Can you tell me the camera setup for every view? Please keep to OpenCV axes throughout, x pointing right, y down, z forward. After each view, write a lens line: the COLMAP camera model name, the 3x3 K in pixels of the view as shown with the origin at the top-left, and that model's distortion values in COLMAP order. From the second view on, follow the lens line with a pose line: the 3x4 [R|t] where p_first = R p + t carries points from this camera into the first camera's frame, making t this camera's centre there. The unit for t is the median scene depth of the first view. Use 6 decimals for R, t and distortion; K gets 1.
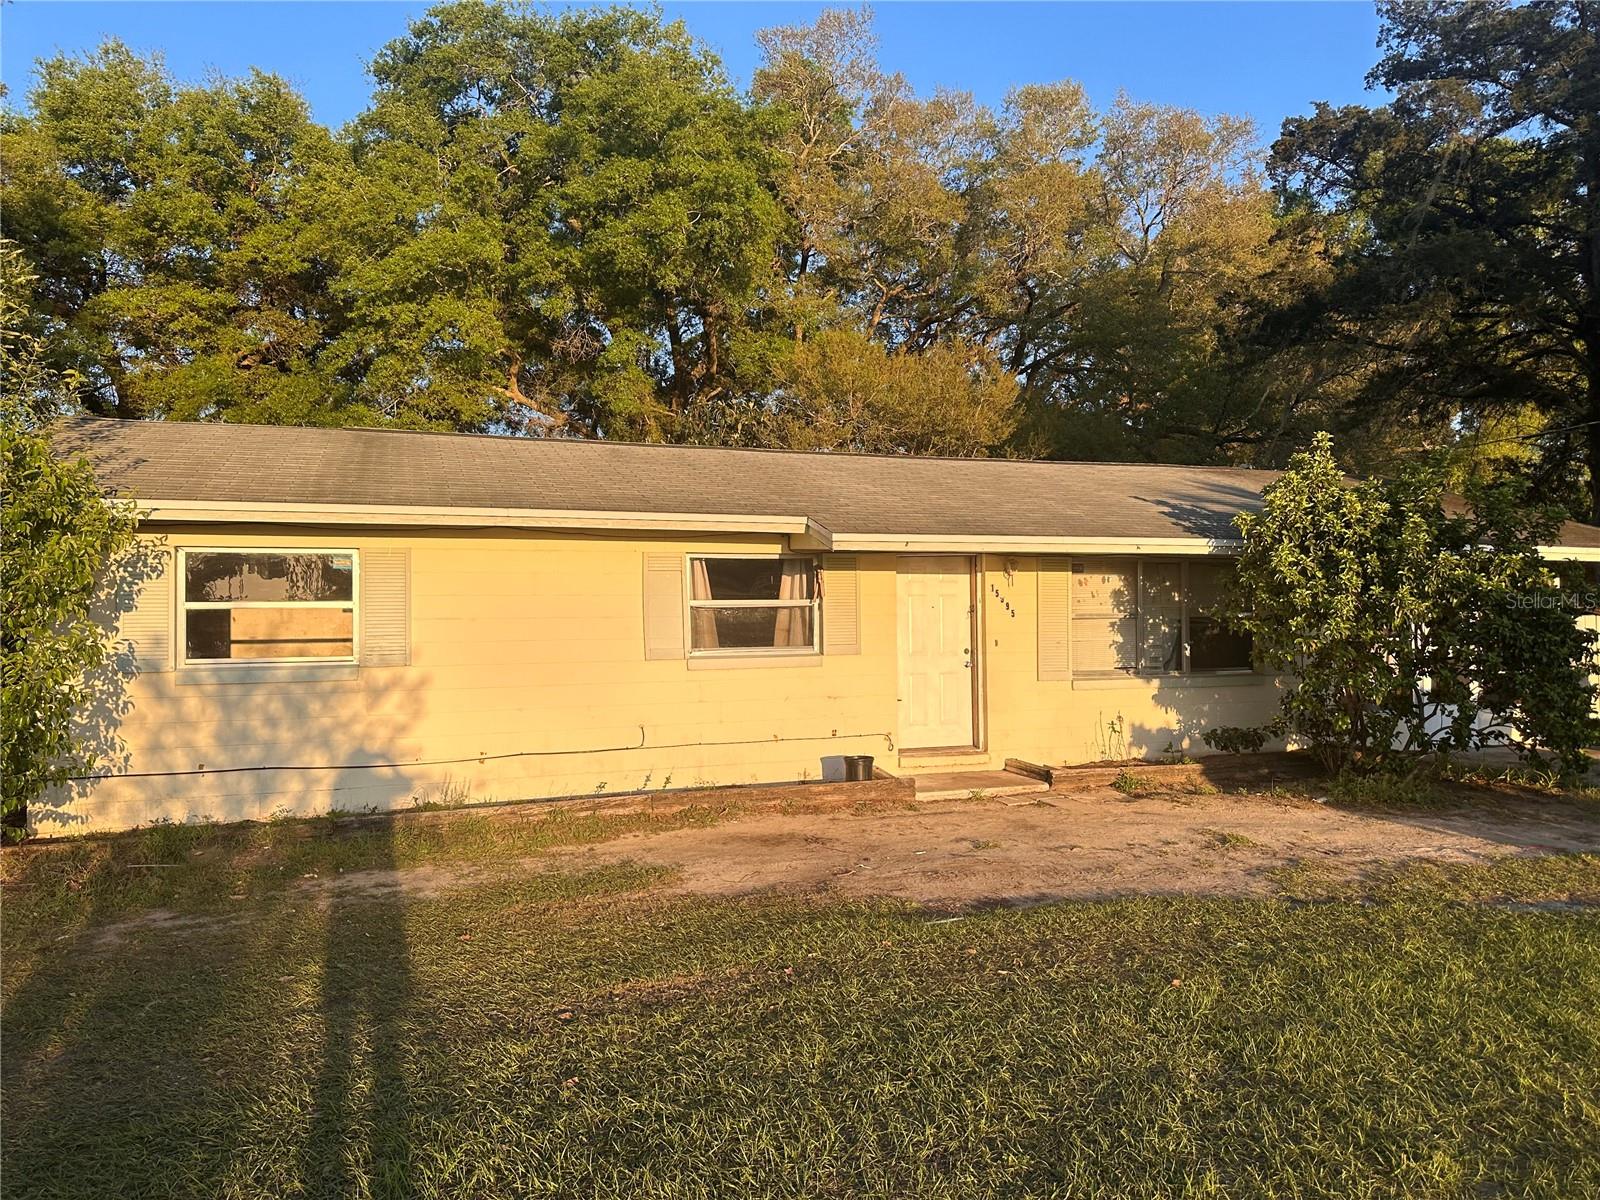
lens RADIAL K [[1133.8, 0, 800.6], [0, 1133.8, 602.7], [0, 0, 1]] dist [0.059458, -0.063051]
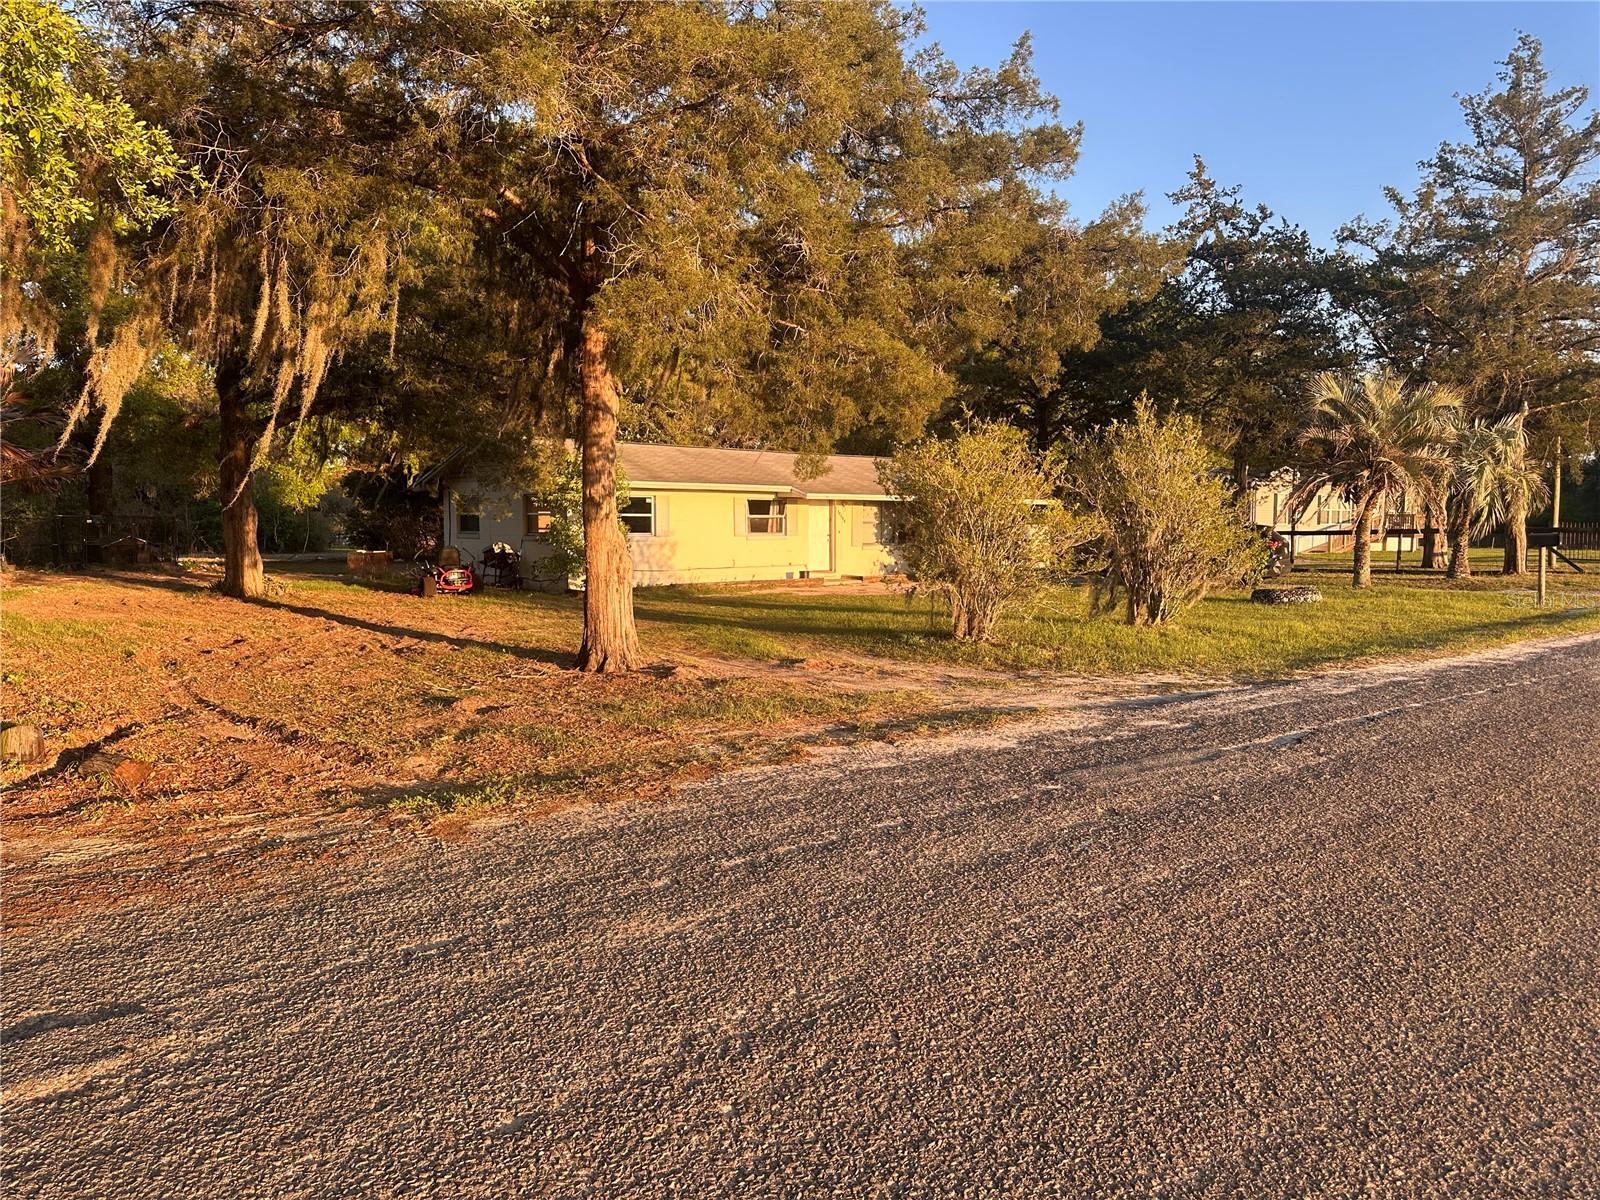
lens RADIAL K [[1133.8, 0, 799.9], [0, 1133.8, 598.1], [0, 0, 1]] dist [0.059458, -0.063051]
pose [[0.927722, -0.013042, 0.373044, -0.961930], [-0.020007, 0.996216, 0.084583, -0.035795], [-0.372735, -0.085933, 0.923950, -1.539600]]
